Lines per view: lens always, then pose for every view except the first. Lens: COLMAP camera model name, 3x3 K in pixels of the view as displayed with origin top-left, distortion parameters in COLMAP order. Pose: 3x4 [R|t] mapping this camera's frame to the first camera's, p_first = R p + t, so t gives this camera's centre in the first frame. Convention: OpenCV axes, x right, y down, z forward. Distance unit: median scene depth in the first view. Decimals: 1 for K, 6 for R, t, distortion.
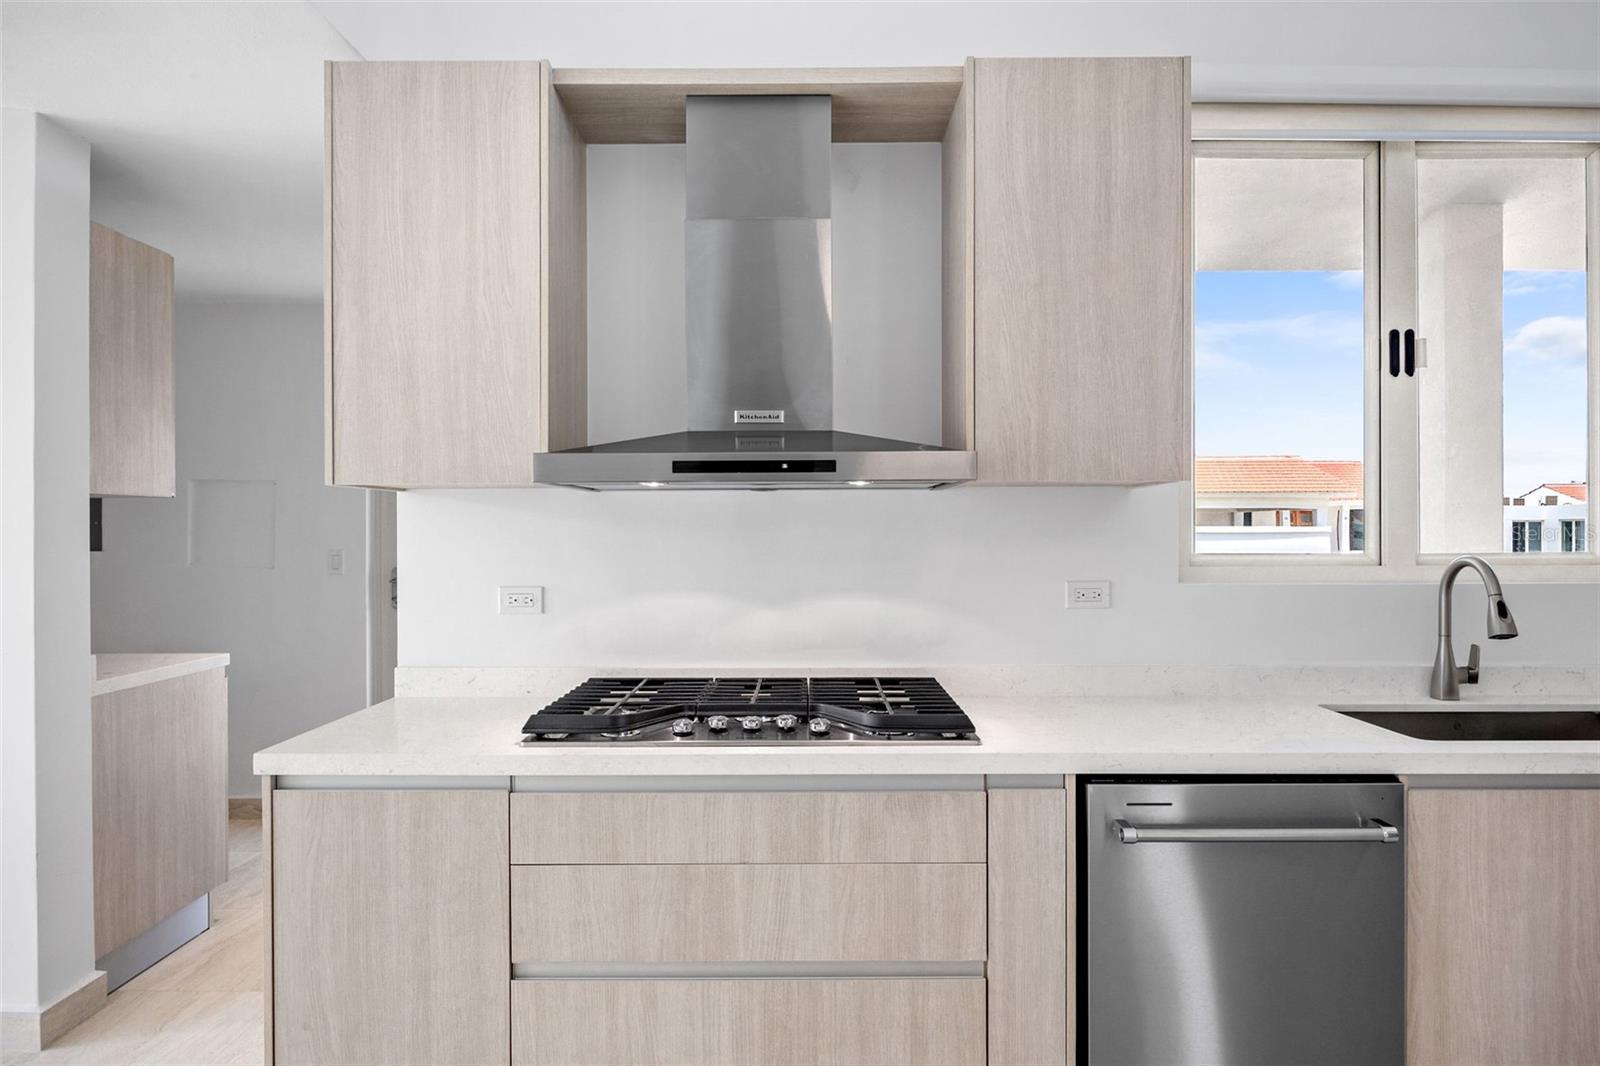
lens RADIAL K [[928.4, 0, 800.0], [0, 928.4, 533.0], [0, 0, 1]] dist [-0.001957, 0.000028]
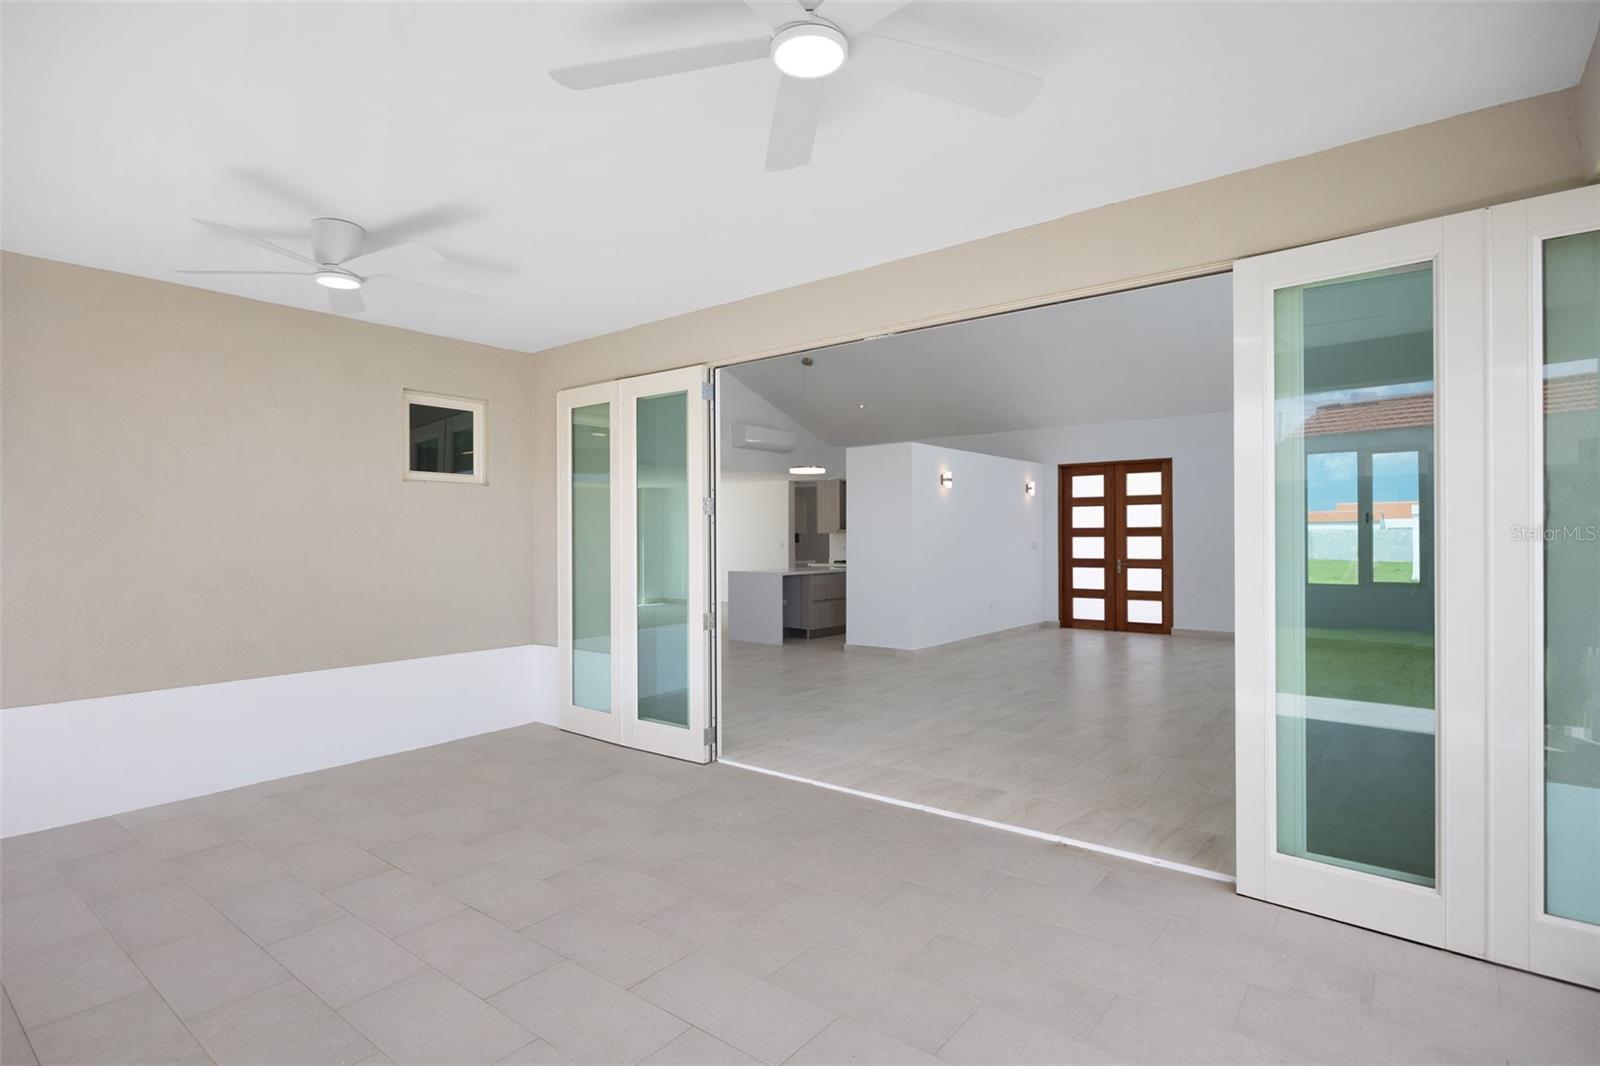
lens RADIAL K [[793.6, 0, 806.1], [0, 793.6, 537.1], [0, 0, 1]] dist [-0.003050, -0.000213]
pose [[0.789656, -0.000778, -0.613550, 3.614194], [0.001400, 0.999999, 0.000535, -0.023018], [0.613549, -0.001281, 0.789656, -4.463504]]
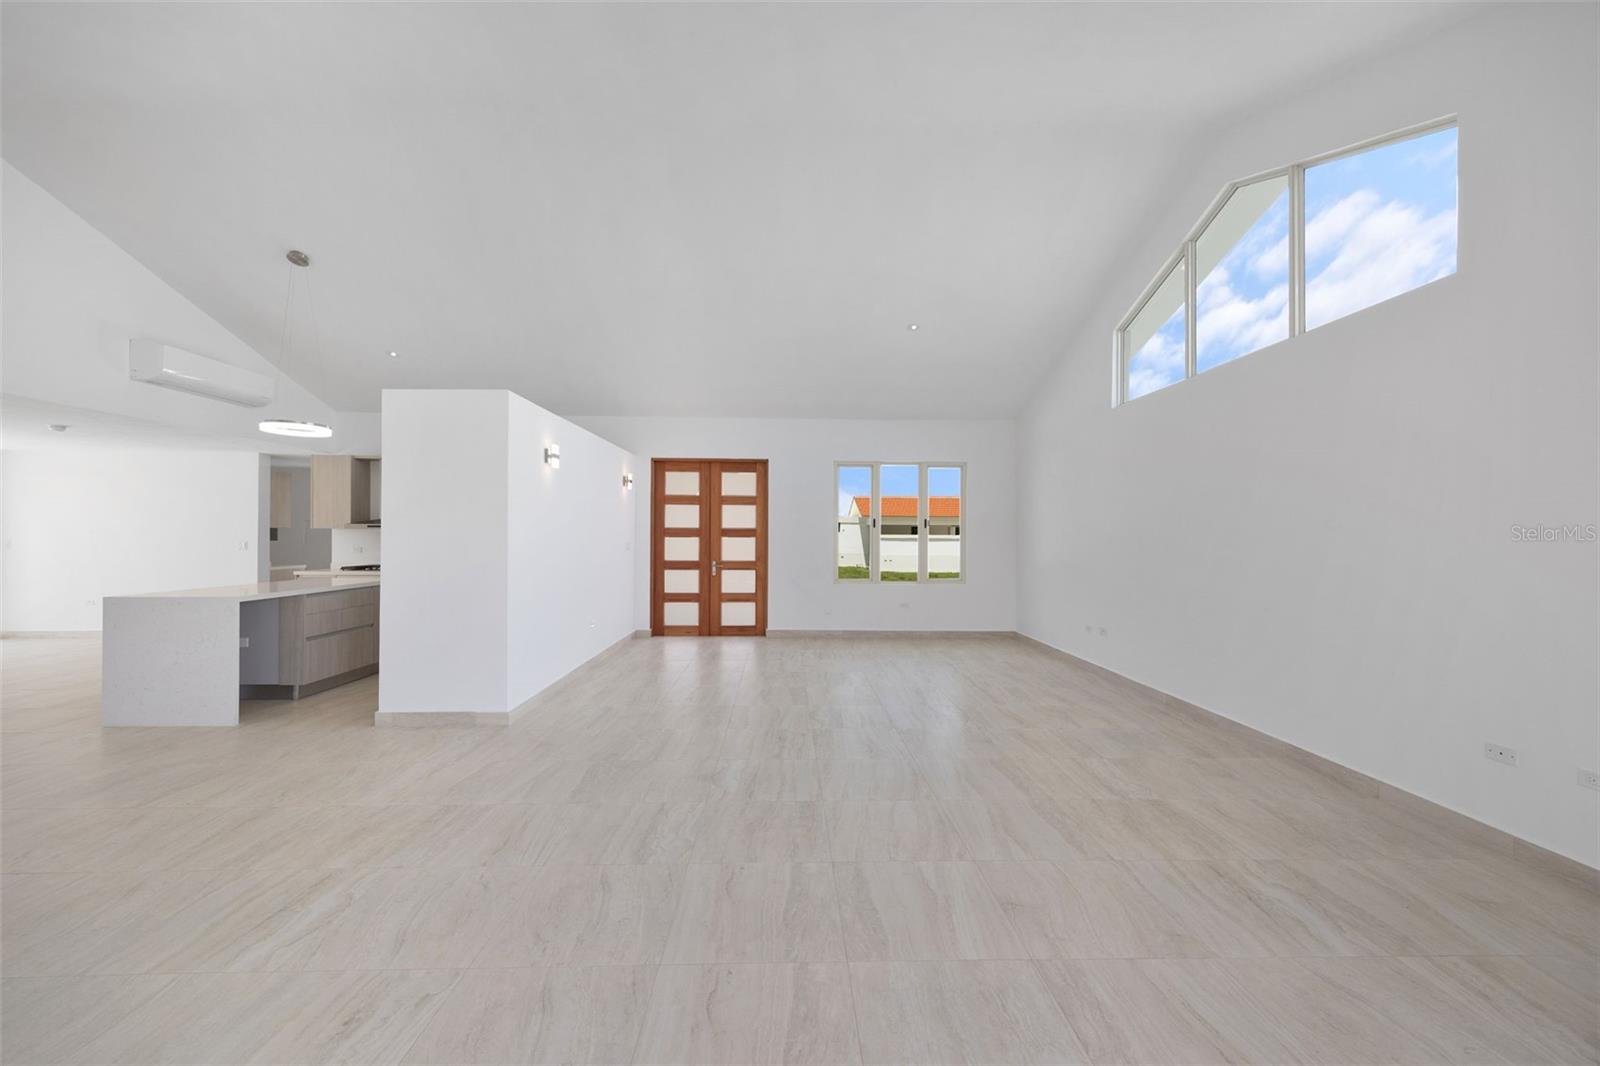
lens RADIAL K [[616.0, 0, 799.9], [0, 616.0, 535.8], [0, 0, 1]] dist [0.000957, -0.000114]
pose [[0.999355, 0.010065, 0.034476, 2.368924], [-0.010036, 0.999949, -0.001009, -0.032793], [-0.034484, 0.000663, 0.999405, -2.898057]]
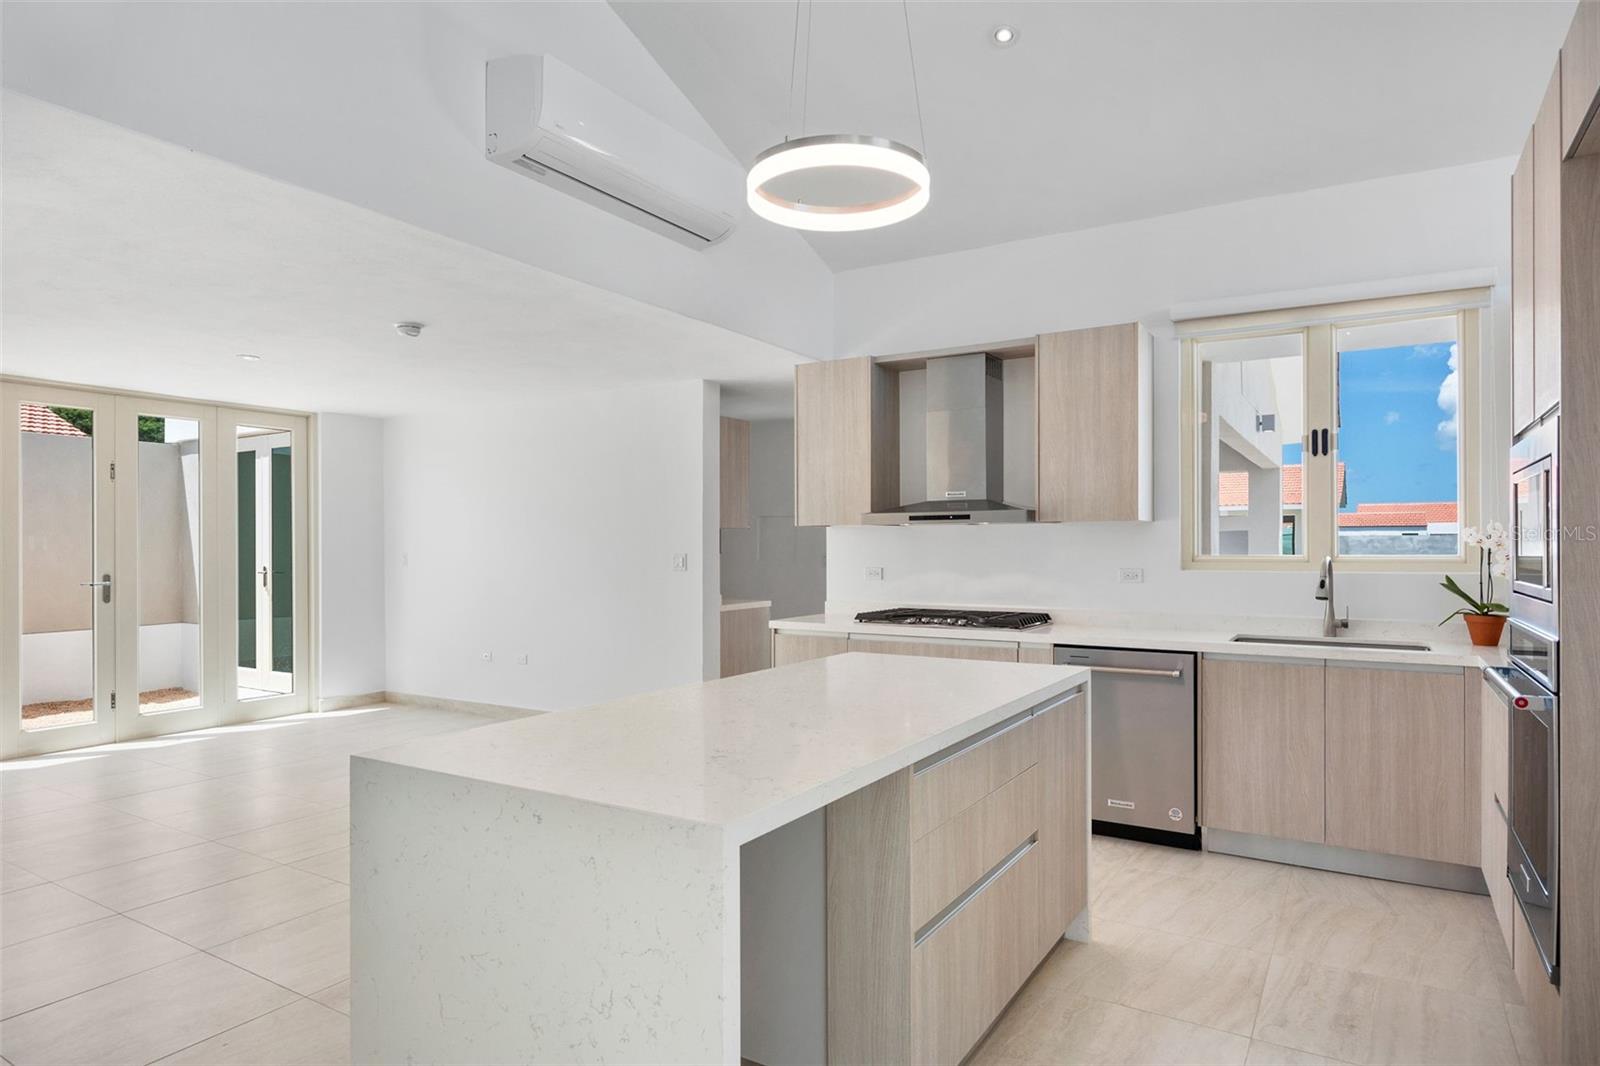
lens RADIAL K [[925.1, 0, 799.2], [0, 925.1, 542.6], [0, 0, 1]] dist [-0.000118, 0.000048]
pose [[0.851545, -0.000394, -0.524281, 0.864160], [-0.000611, 0.999998, -0.001744, -0.000262], [0.524281, 0.001805, 0.851543, -1.211951]]
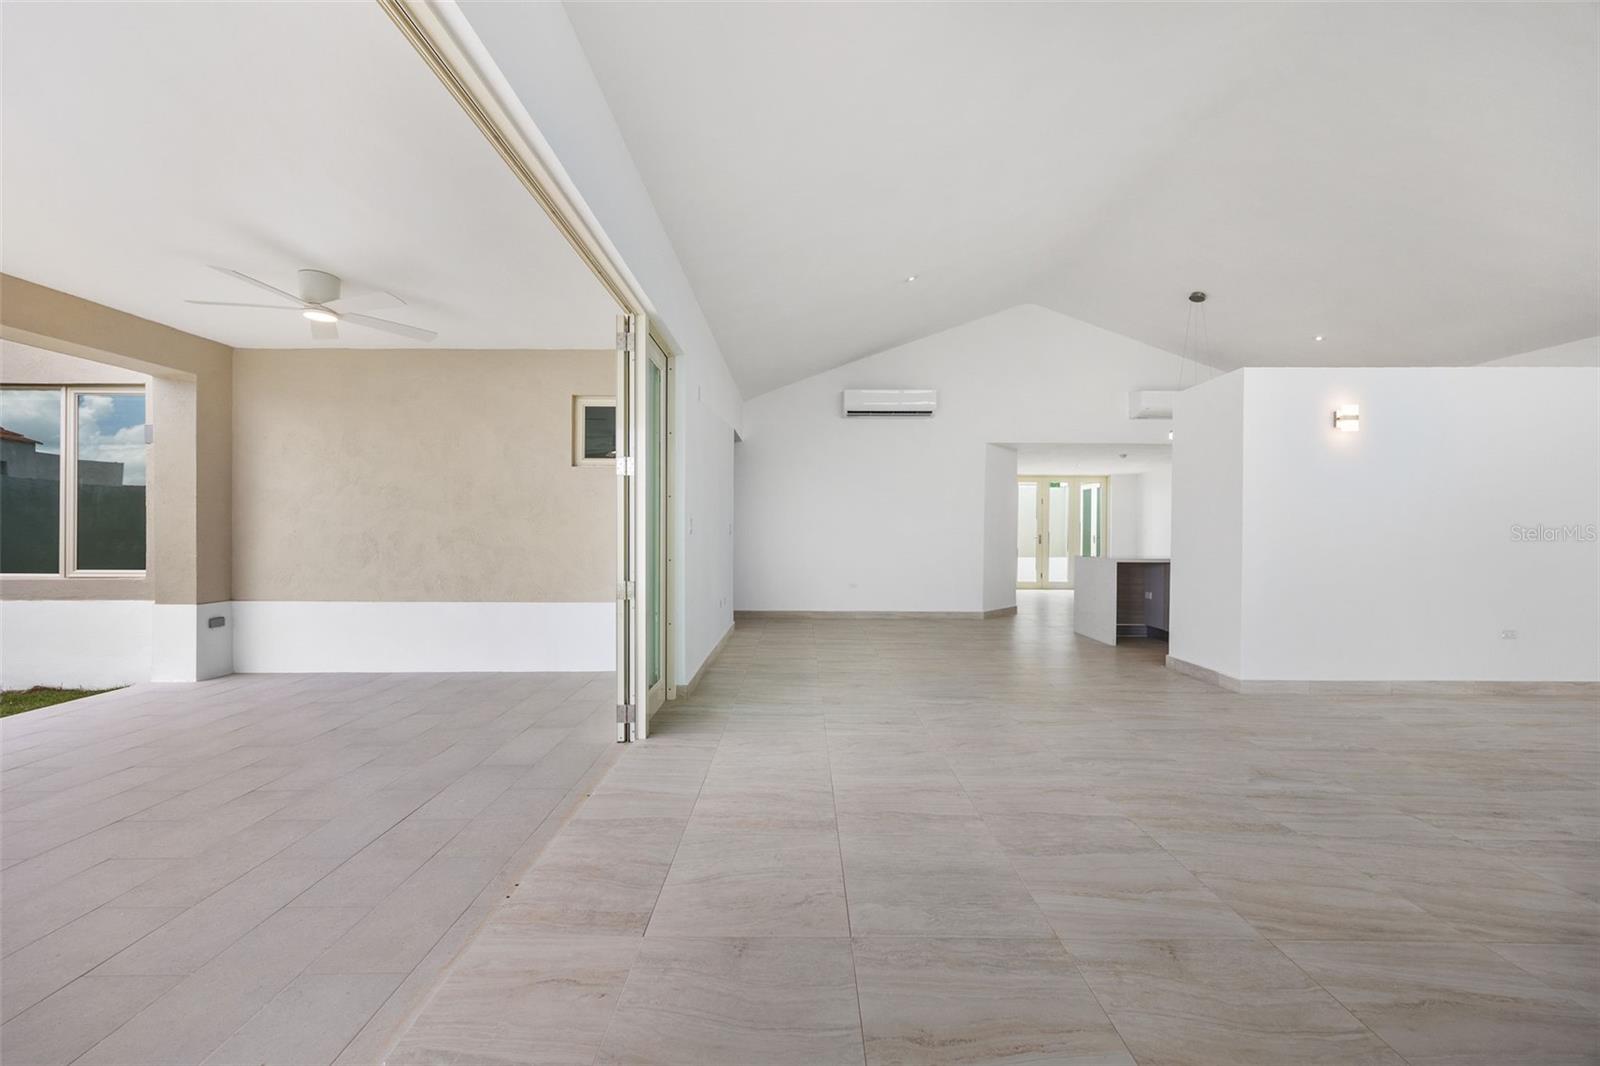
lens RADIAL K [[616.0, 0, 799.9], [0, 616.0, 535.8], [0, 0, 1]] dist [0.000957, -0.000114]
pose [[0.004357, 0.010125, -0.999939, 3.641827], [-0.005458, 0.999934, 0.010101, 0.057818], [0.999976, 0.005413, 0.004412, -2.305835]]
